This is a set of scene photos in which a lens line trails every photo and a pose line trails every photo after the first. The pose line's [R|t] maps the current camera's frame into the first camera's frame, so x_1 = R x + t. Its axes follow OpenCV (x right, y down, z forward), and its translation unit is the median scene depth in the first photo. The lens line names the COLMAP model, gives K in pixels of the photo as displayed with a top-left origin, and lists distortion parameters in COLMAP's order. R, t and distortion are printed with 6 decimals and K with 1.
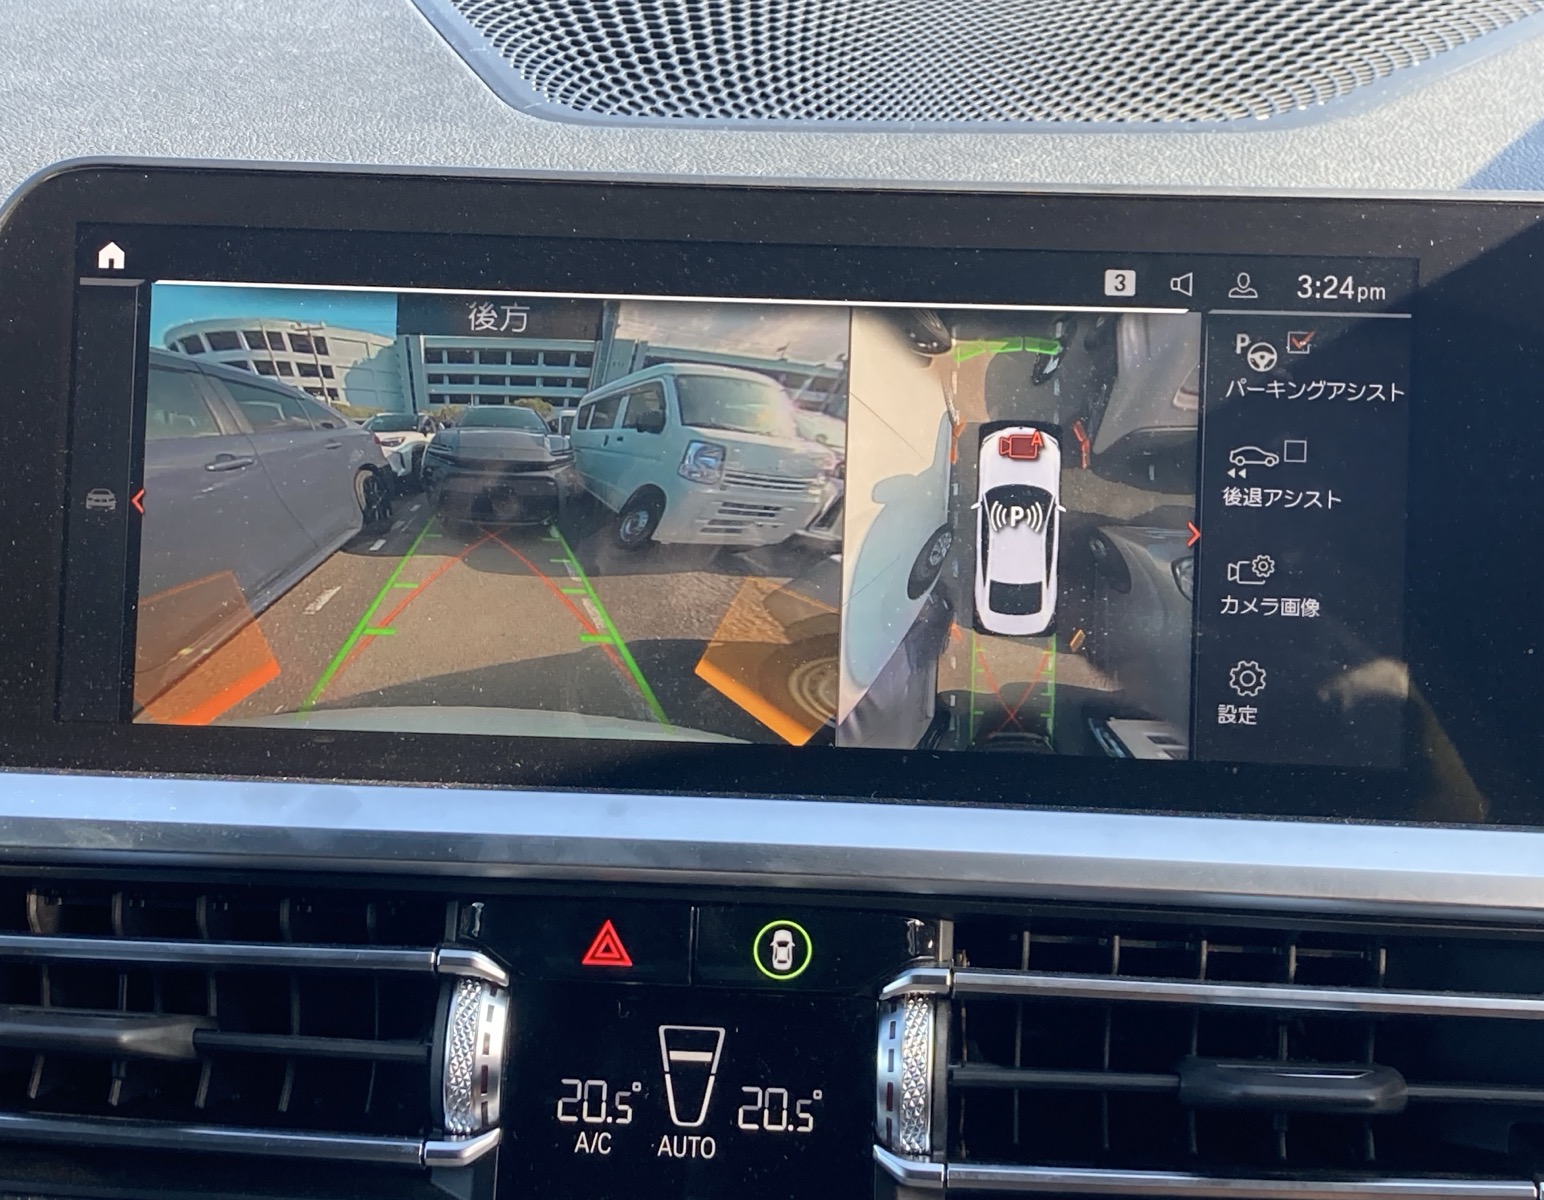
lens RADIAL K [[2588.7, 0, 782.8], [0, 2588.7, 564.1], [0, 0, 1]] dist [0.102027, 0.000000]
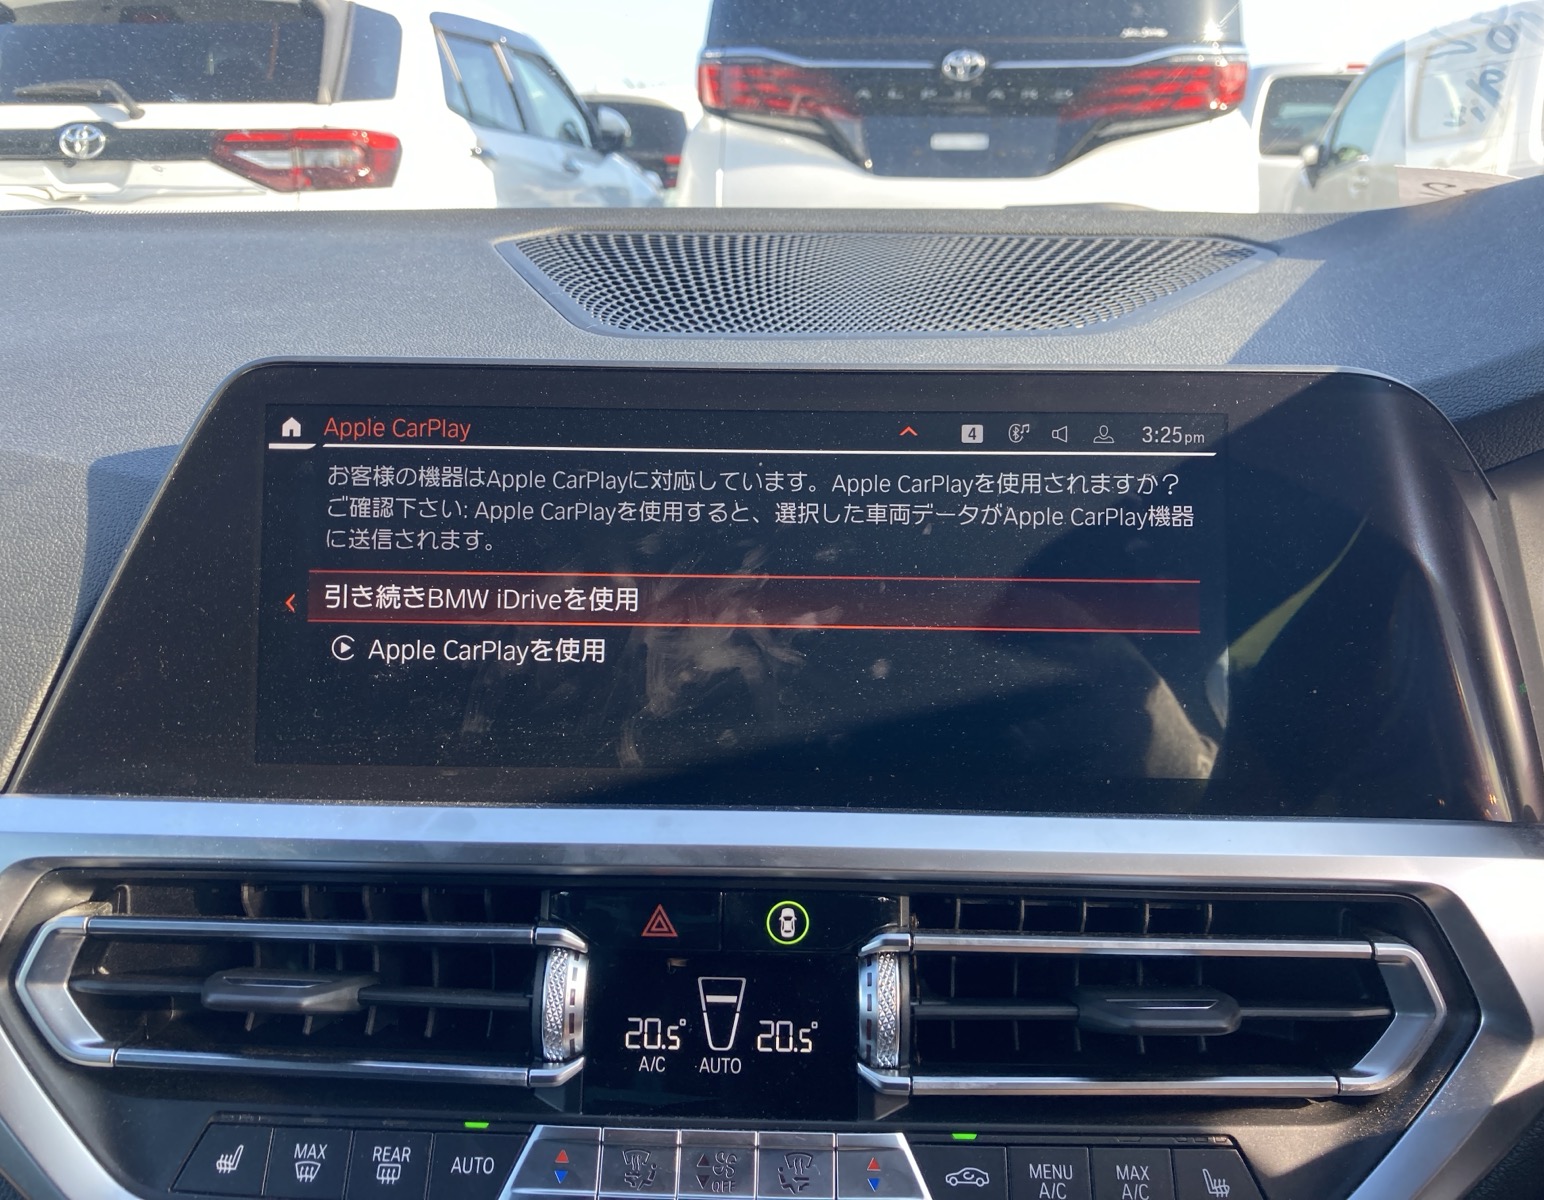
lens RADIAL K [[1315.9, 0, 766.0], [0, 1315.9, 592.8], [0, 0, 1]] dist [0.021323, -0.047738]
pose [[0.999203, -0.020411, 0.034298, -0.031291], [0.020546, 0.999782, -0.003585, -0.022894], [-0.034217, 0.004287, 0.999405, 0.297737]]
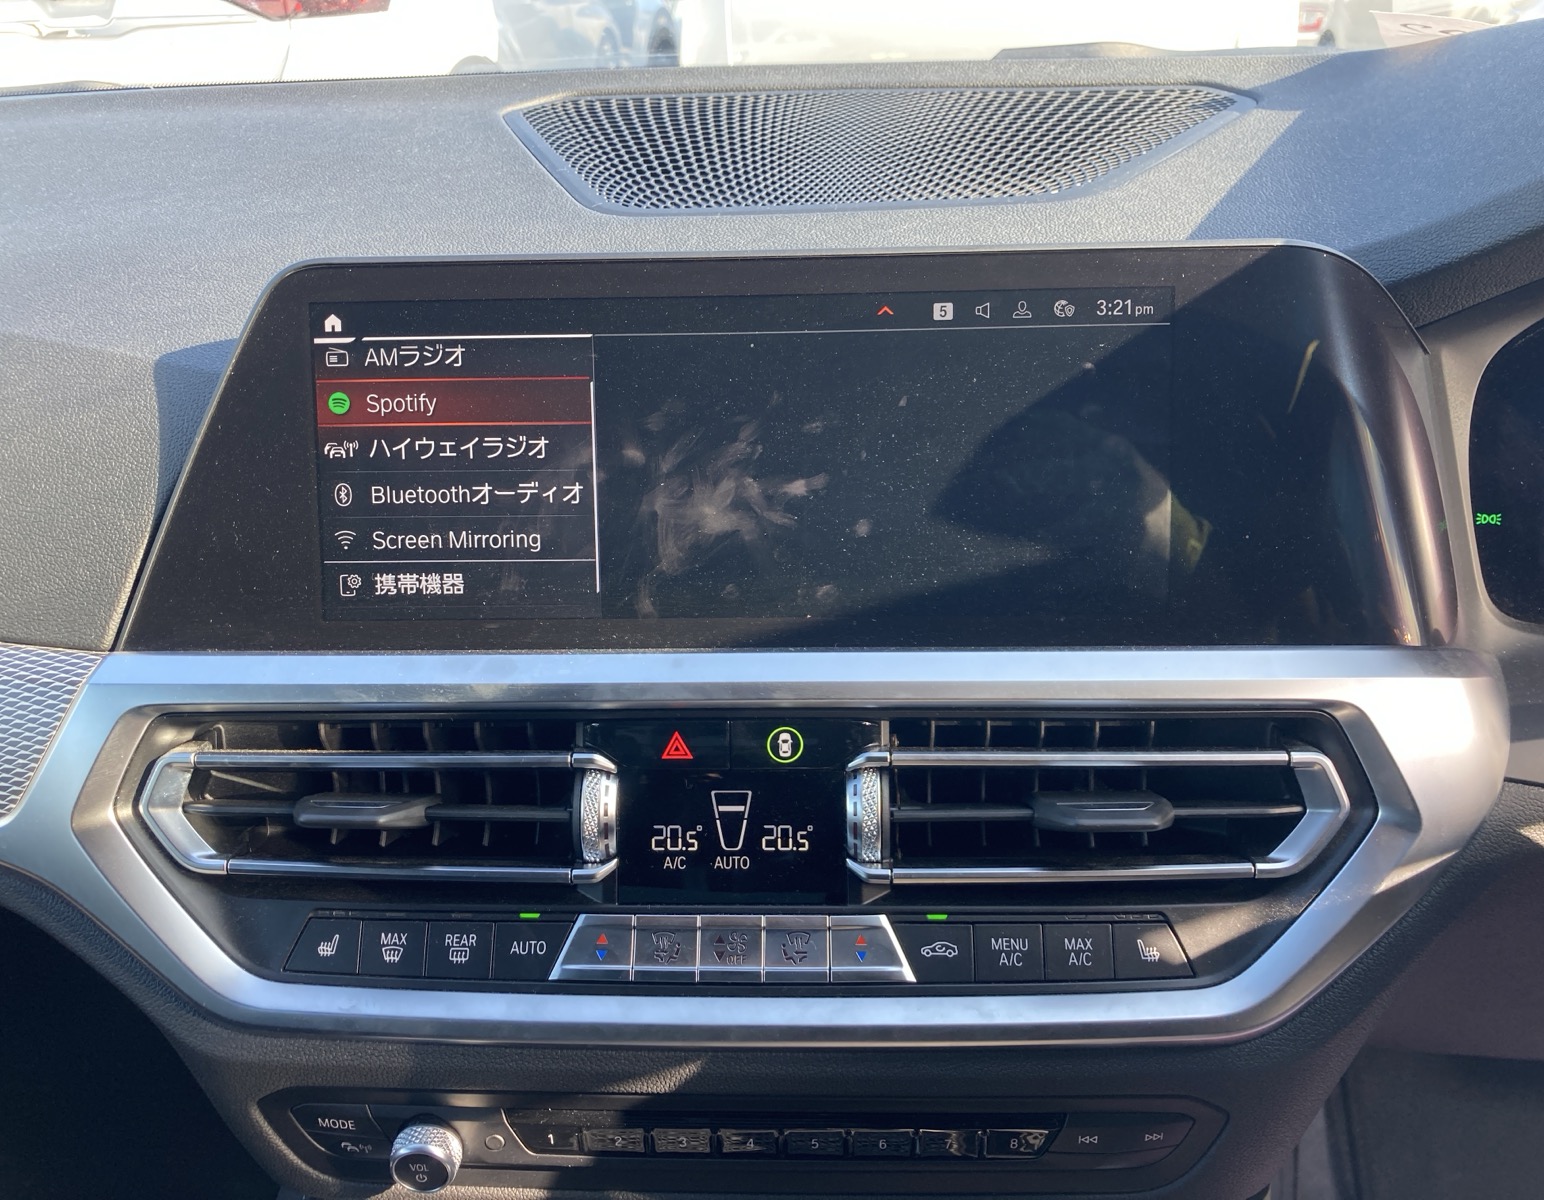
lens RADIAL K [[1315.9, 0, 761.3], [0, 1315.9, 609.6], [0, 0, 1]] dist [0.021323, -0.047738]
pose [[0.998795, -0.048861, 0.004671, -0.014346], [0.047714, 0.988833, 0.141185, -0.049474], [-0.011517, -0.140792, 0.989972, 0.199725]]
